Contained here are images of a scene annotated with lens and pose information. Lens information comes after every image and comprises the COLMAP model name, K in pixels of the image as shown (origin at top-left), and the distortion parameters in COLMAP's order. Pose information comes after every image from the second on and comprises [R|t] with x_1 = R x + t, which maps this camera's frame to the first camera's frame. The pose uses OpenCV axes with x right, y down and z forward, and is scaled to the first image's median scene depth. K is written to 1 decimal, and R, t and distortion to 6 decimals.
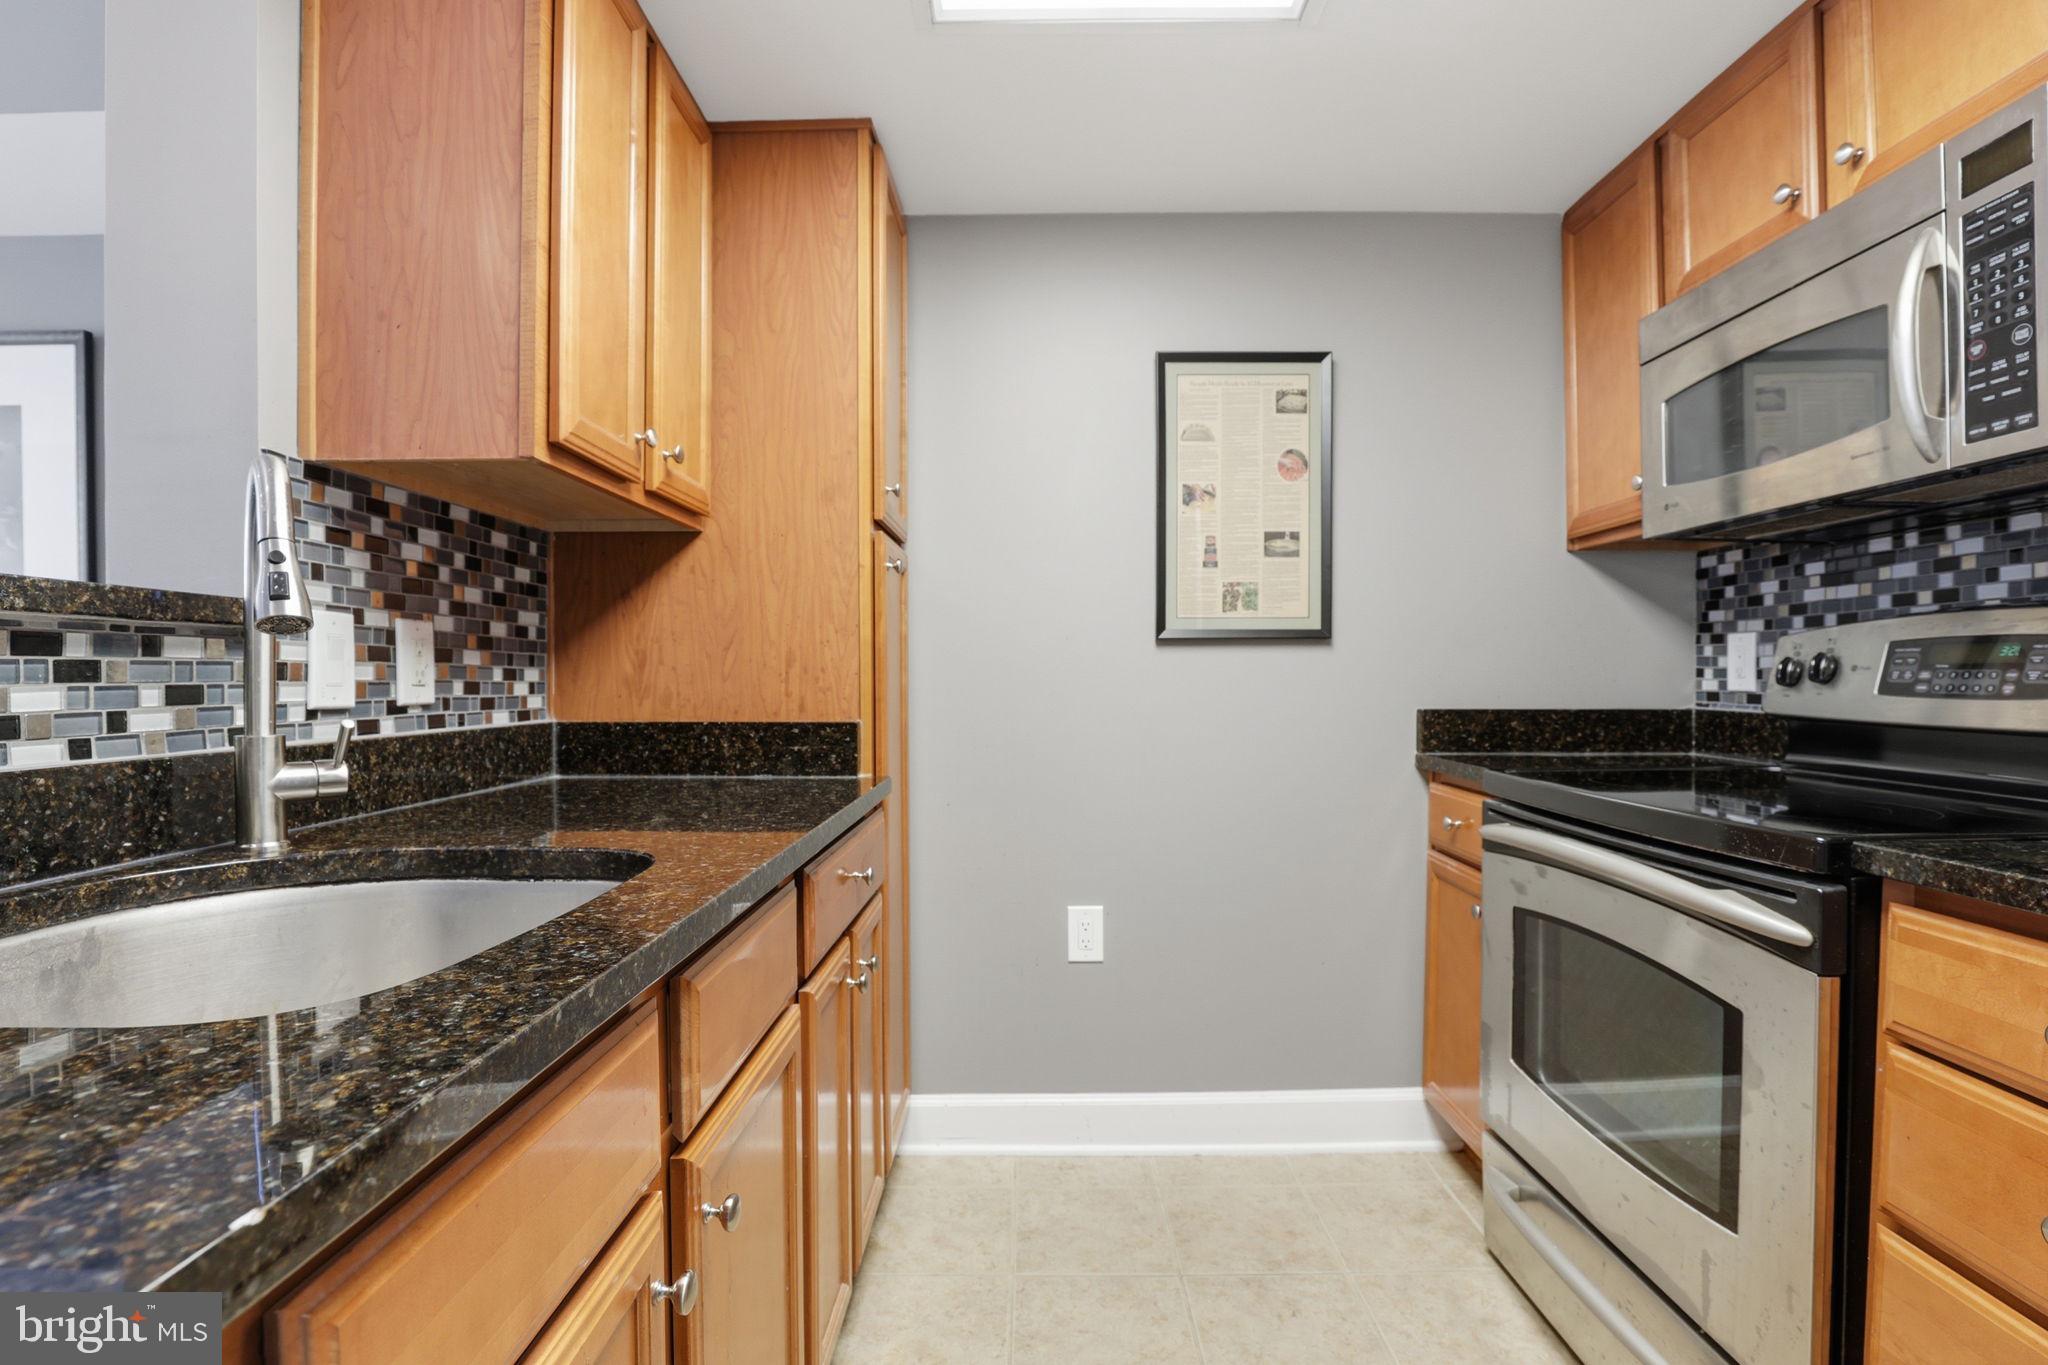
lens RADIAL K [[944.5, 0, 1023.4], [0, 944.5, 687.6], [0, 0, 1]] dist [-0.034402, 0.003283]
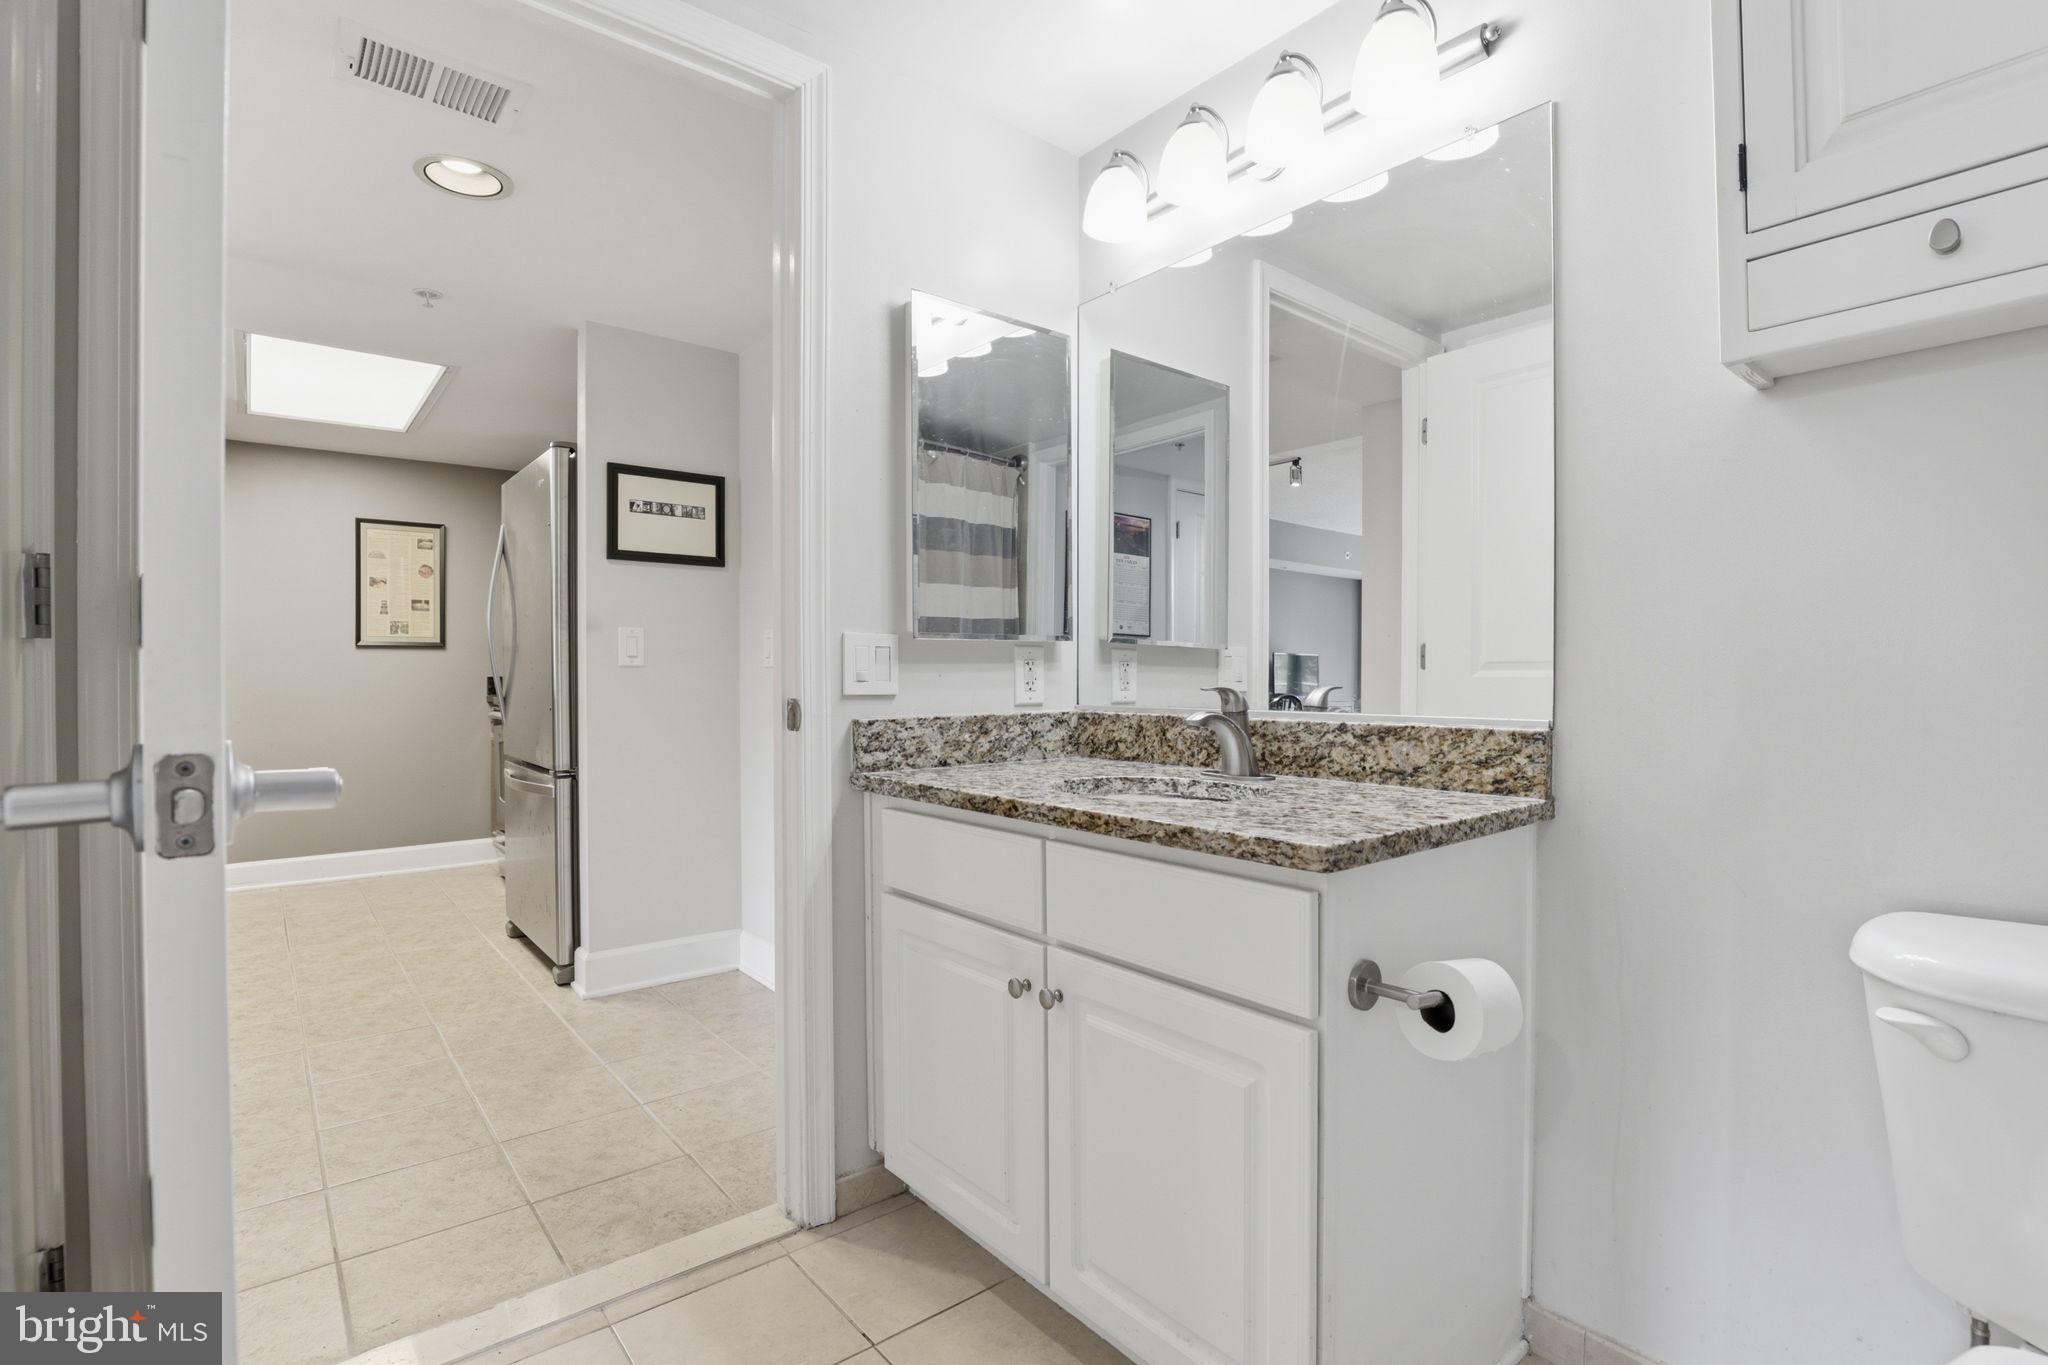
lens RADIAL K [[944.5, 0, 1027.6], [0, 944.5, 672.7], [0, 0, 1]] dist [-0.034402, 0.003283]
pose [[0.763315, -0.005094, 0.646006, -0.084379], [0.015255, 0.999832, -0.010141, 0.076175], [-0.645846, 0.017596, 0.763265, -2.205277]]
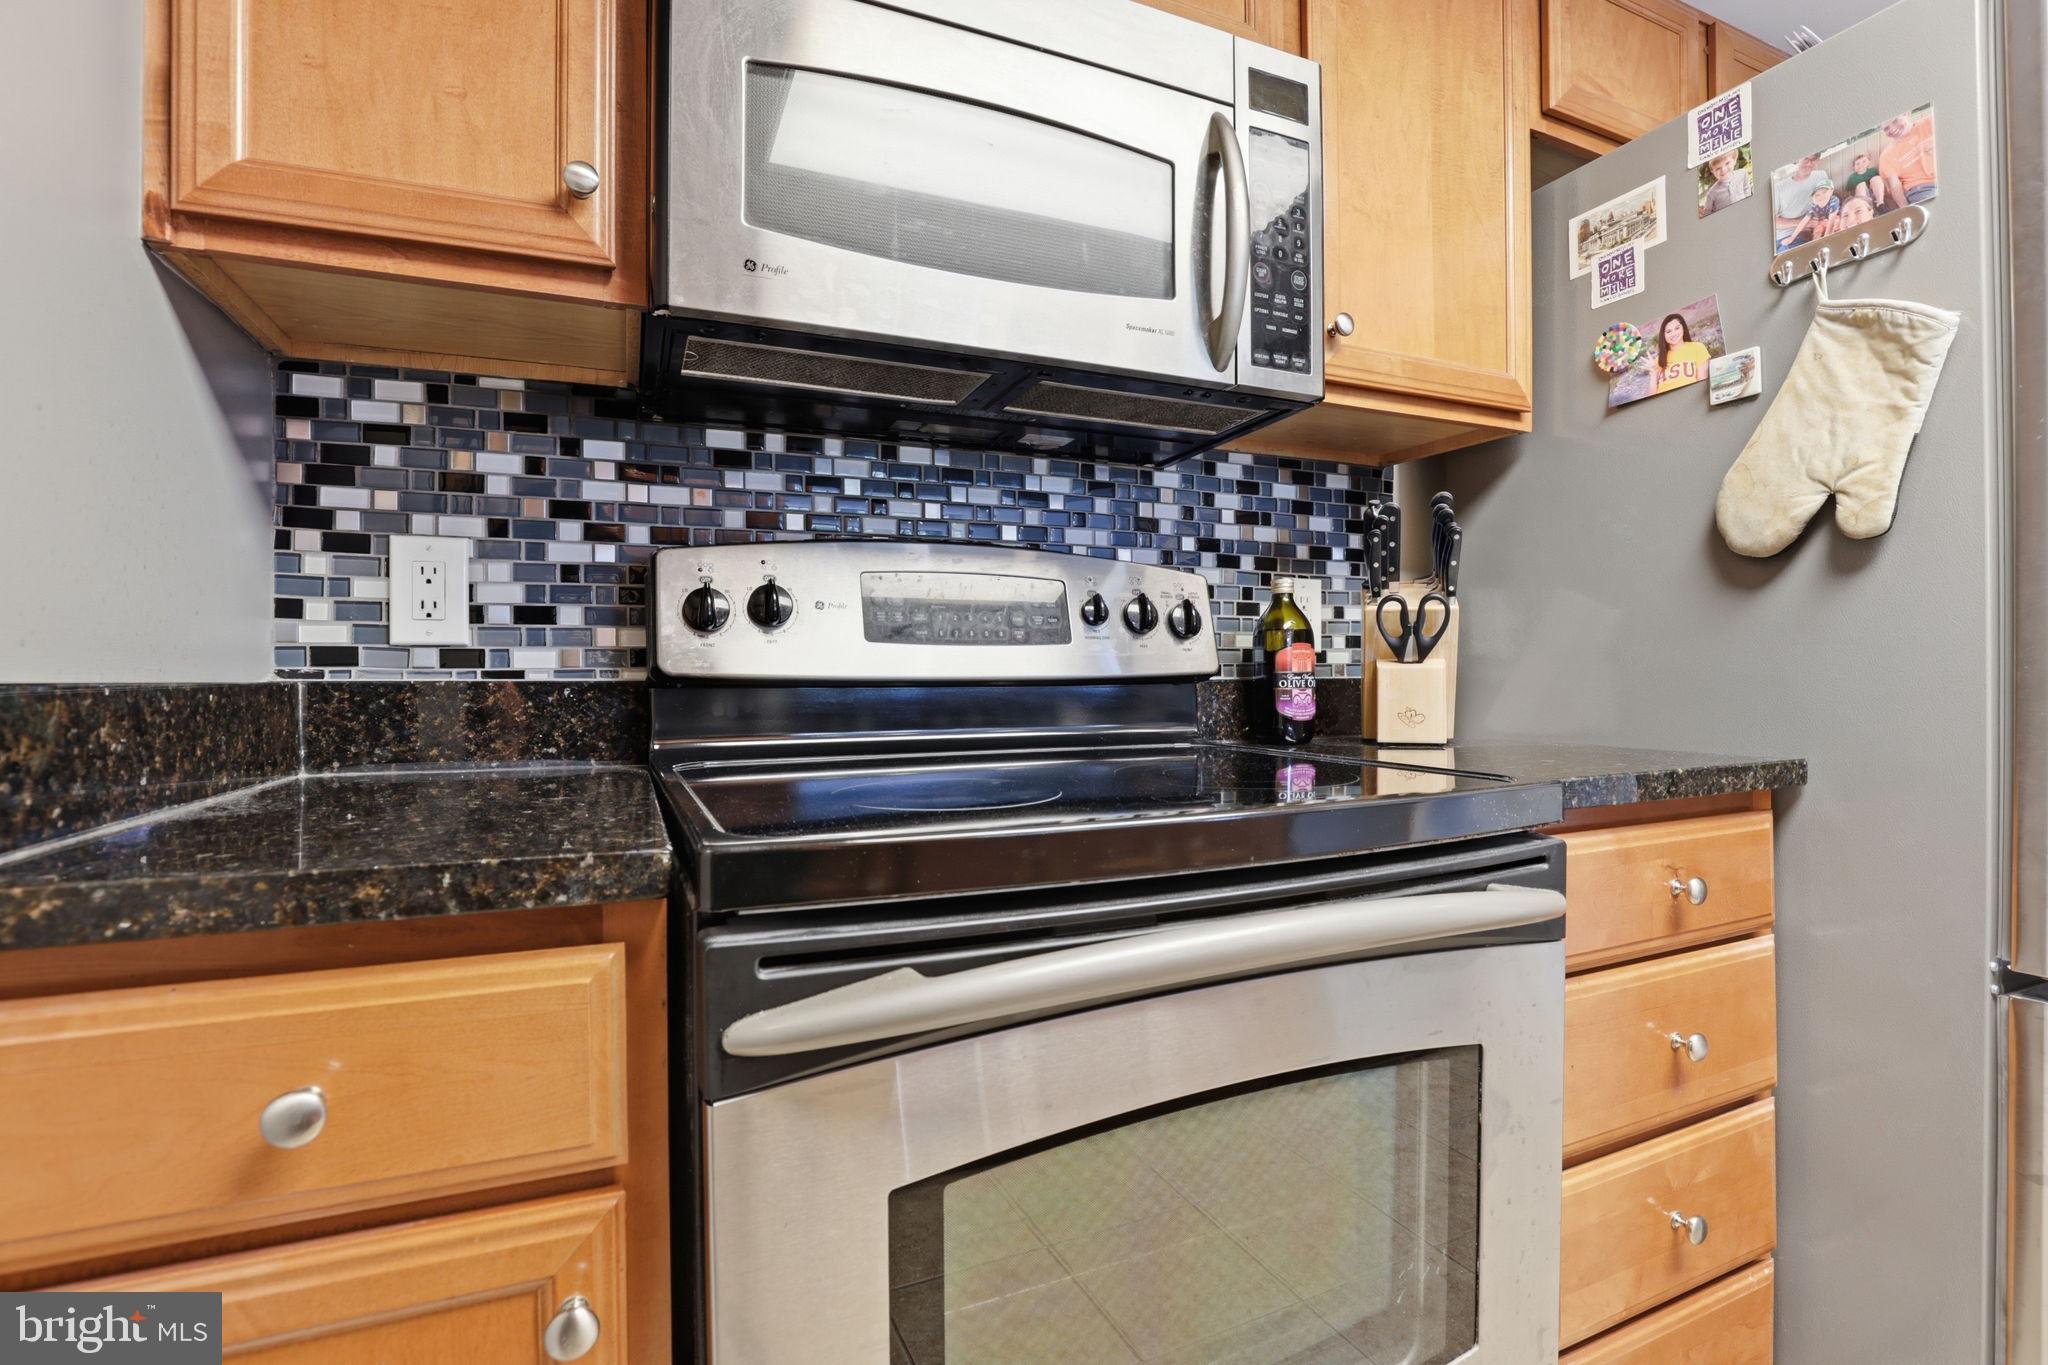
lens RADIAL K [[944.5, 0, 1035.2], [0, 944.5, 670.8], [0, 0, 1]] dist [-0.034402, 0.003283]
pose [[-0.410387, 0.008870, 0.911868, 0.163600], [0.017676, 0.999842, -0.001771, 0.031915], [-0.911740, 0.015392, -0.410479, 1.087406]]
